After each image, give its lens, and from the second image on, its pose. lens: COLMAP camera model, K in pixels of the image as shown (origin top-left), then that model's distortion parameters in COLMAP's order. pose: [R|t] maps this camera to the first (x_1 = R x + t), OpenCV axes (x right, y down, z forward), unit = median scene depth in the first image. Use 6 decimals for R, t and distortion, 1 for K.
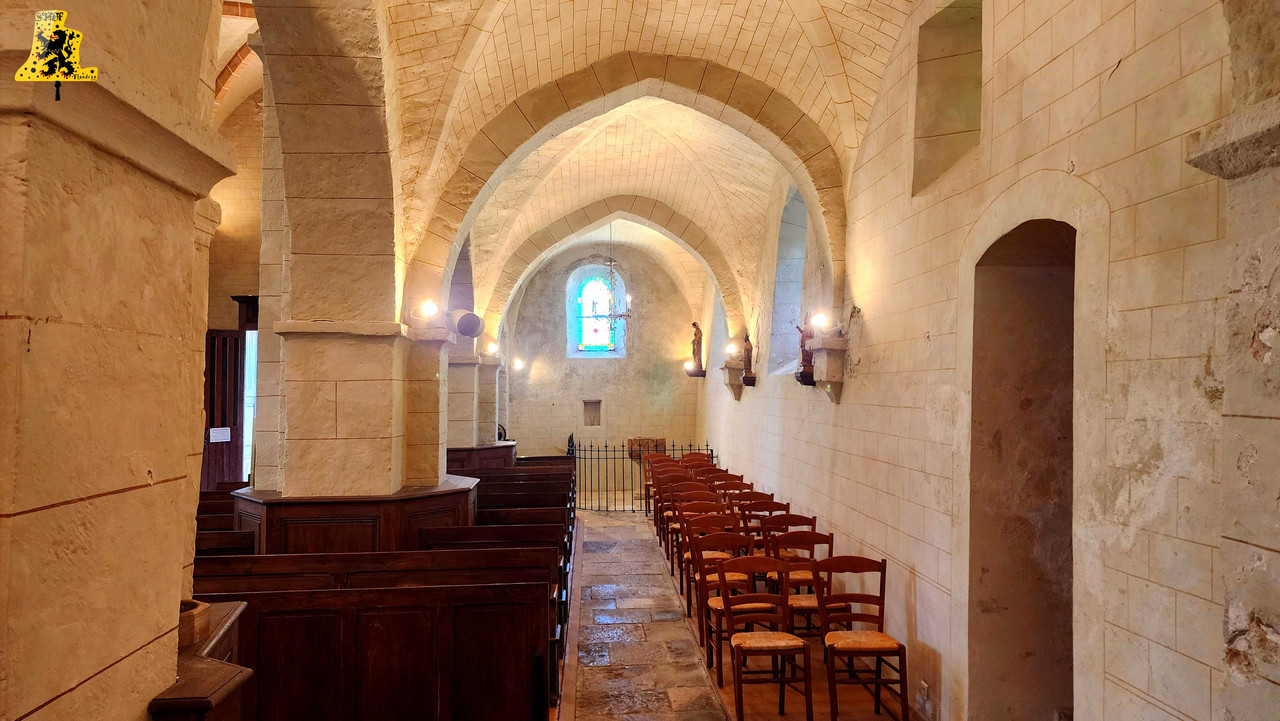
lens RADIAL K [[856.8, 0, 639.7], [0, 856.8, 367.1], [0, 0, 1]] dist [0.048371, -0.001081]
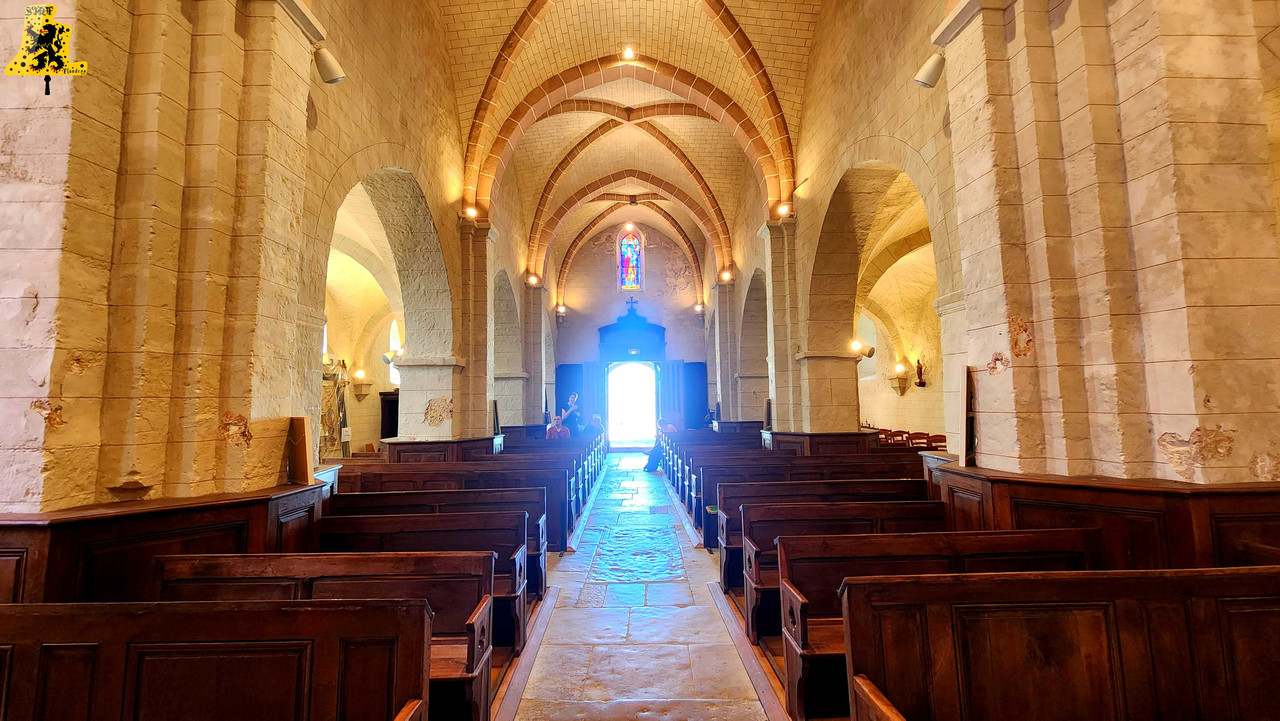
lens RADIAL K [[524.6, 0, 638.6], [0, 524.6, 353.0], [0, 0, 1]] dist [0.001027, 0.000058]
pose [[0.998823, -0.013582, -0.046561, -0.699480], [0.010288, 0.997475, -0.070271, 0.035822], [0.047398, 0.069710, 0.996441, -0.299712]]
